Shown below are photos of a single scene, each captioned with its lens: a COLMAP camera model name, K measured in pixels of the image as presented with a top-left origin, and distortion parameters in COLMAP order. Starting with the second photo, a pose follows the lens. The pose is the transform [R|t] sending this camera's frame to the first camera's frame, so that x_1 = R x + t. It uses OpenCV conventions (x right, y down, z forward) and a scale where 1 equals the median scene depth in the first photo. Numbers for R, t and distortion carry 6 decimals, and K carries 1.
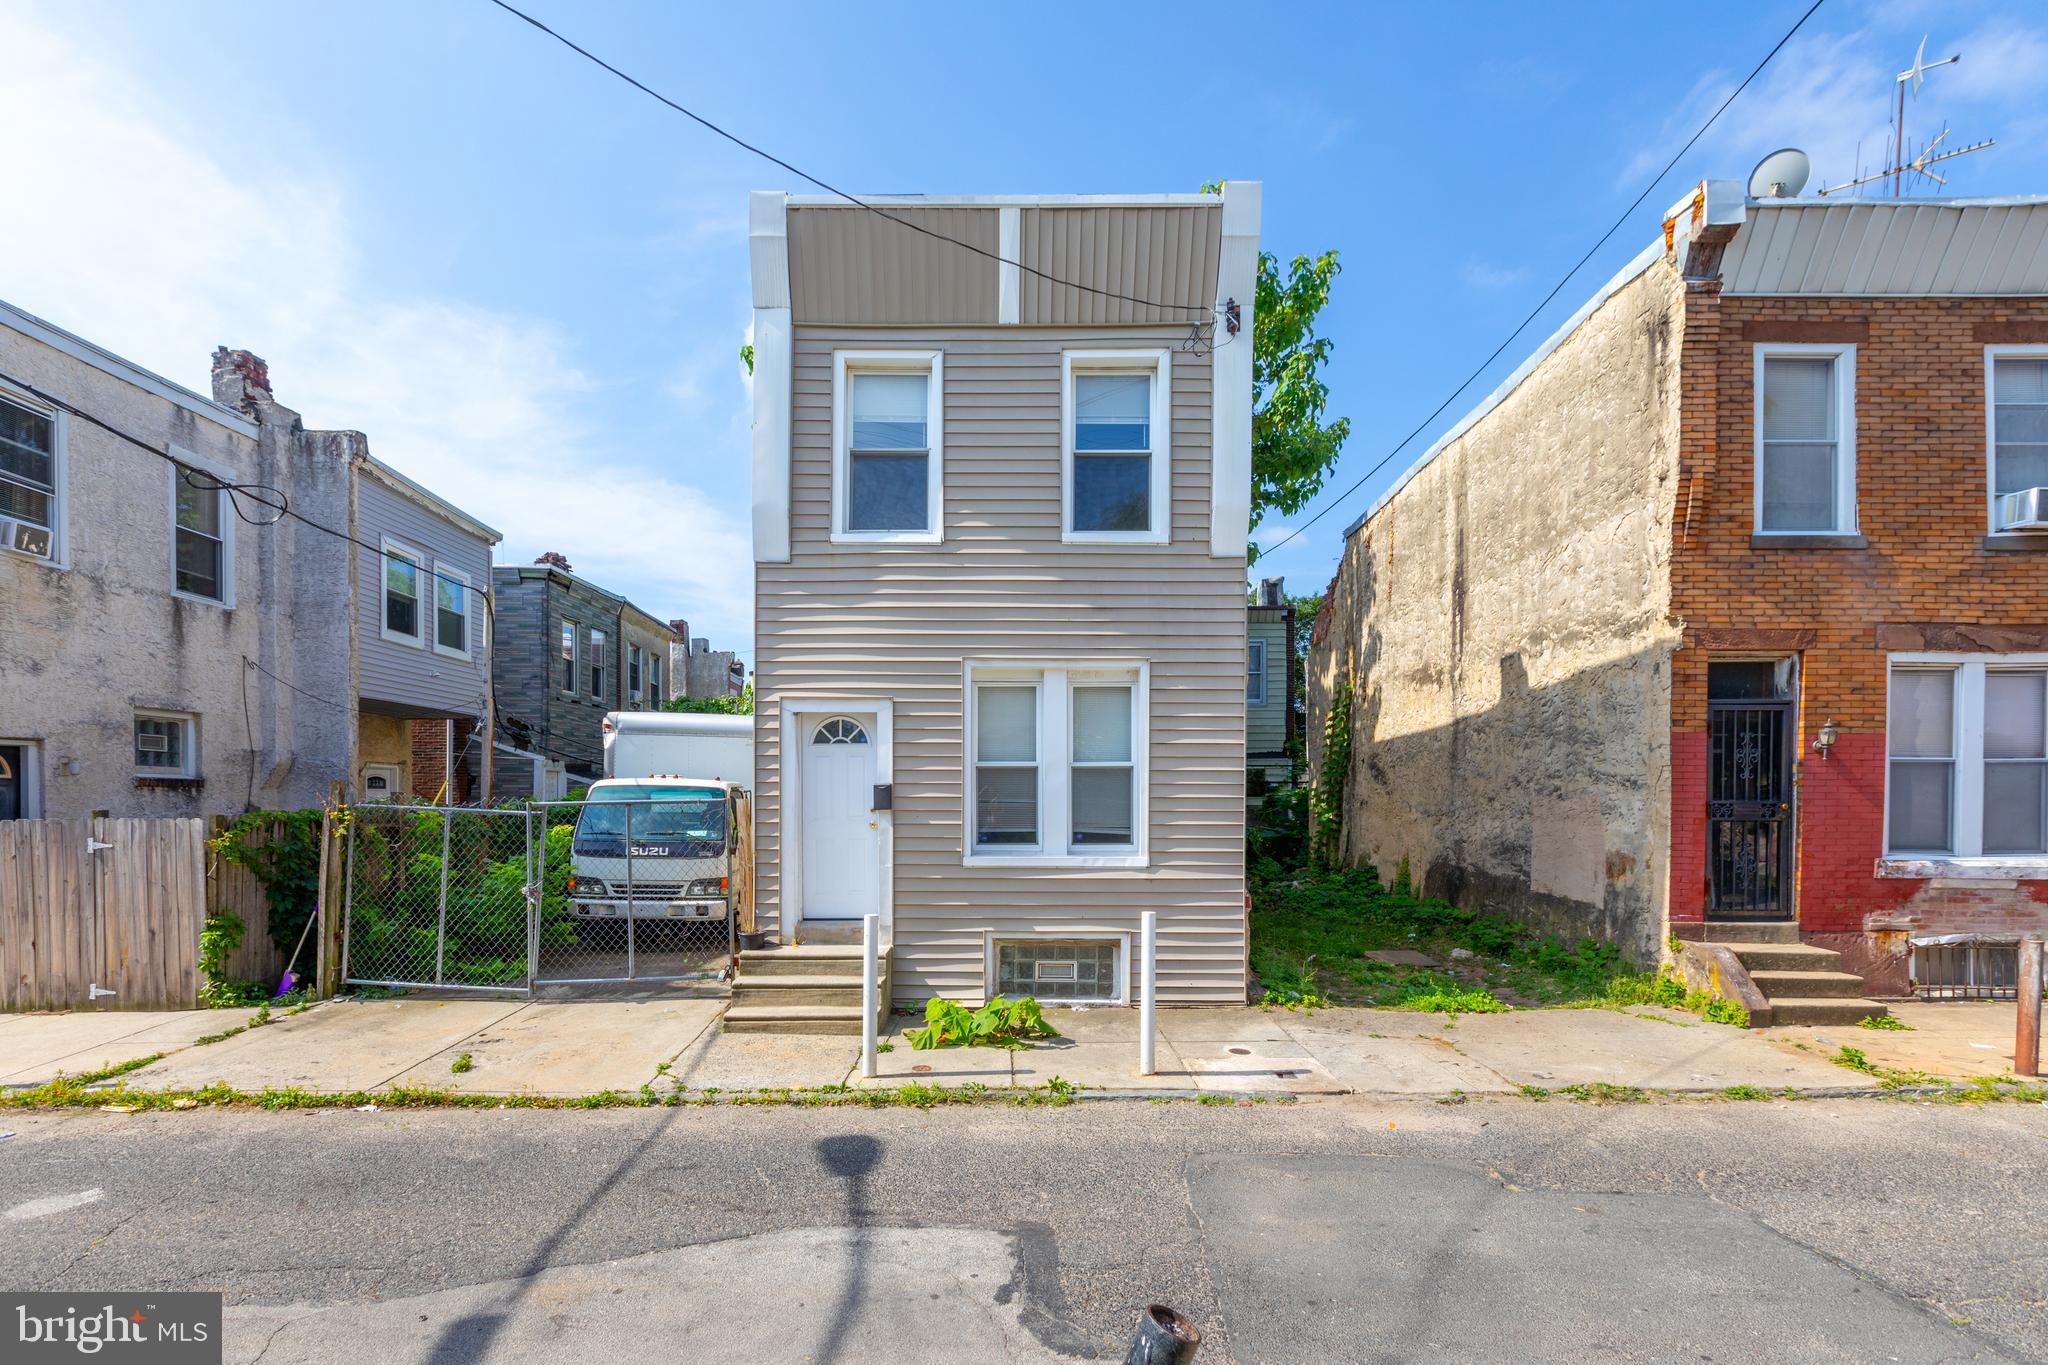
lens RADIAL K [[901.7, 0, 1028.6], [0, 901.7, 810.8], [0, 0, 1]] dist [0.001596, 0.000505]
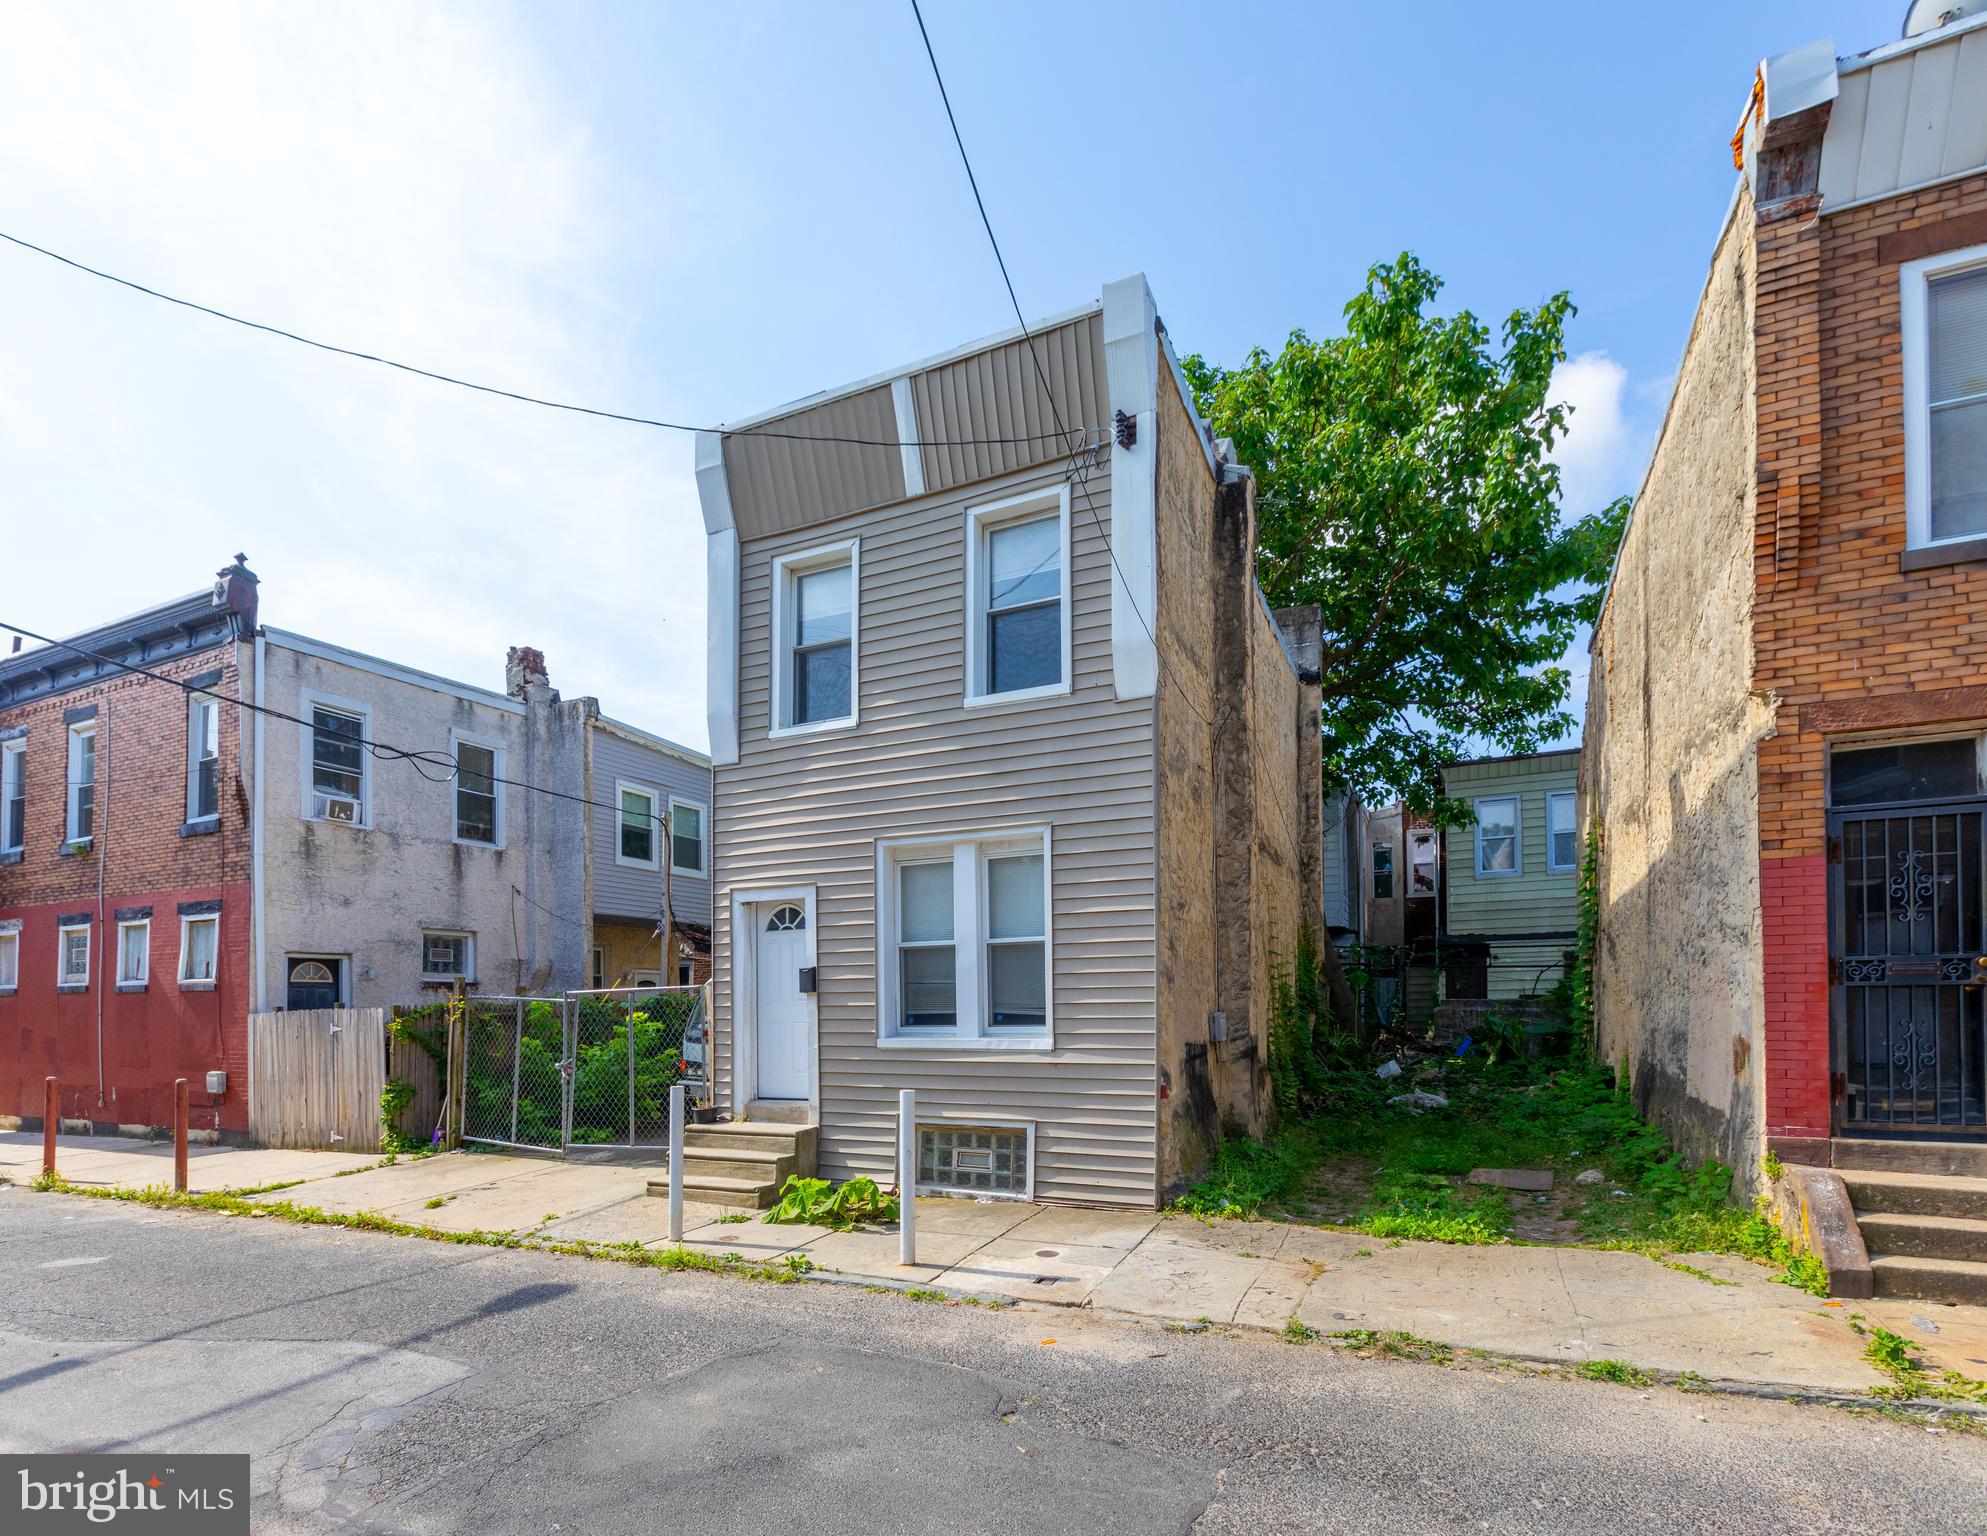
lens RADIAL K [[943.2, 0, 996.7], [0, 943.2, 993.0], [0, 0, 1]] dist [0.002090, -0.000328]
pose [[0.913951, -0.017336, -0.405455, 0.460669], [0.008683, 0.999694, -0.023171, 0.026138], [0.405733, 0.017657, 0.913821, 0.105469]]
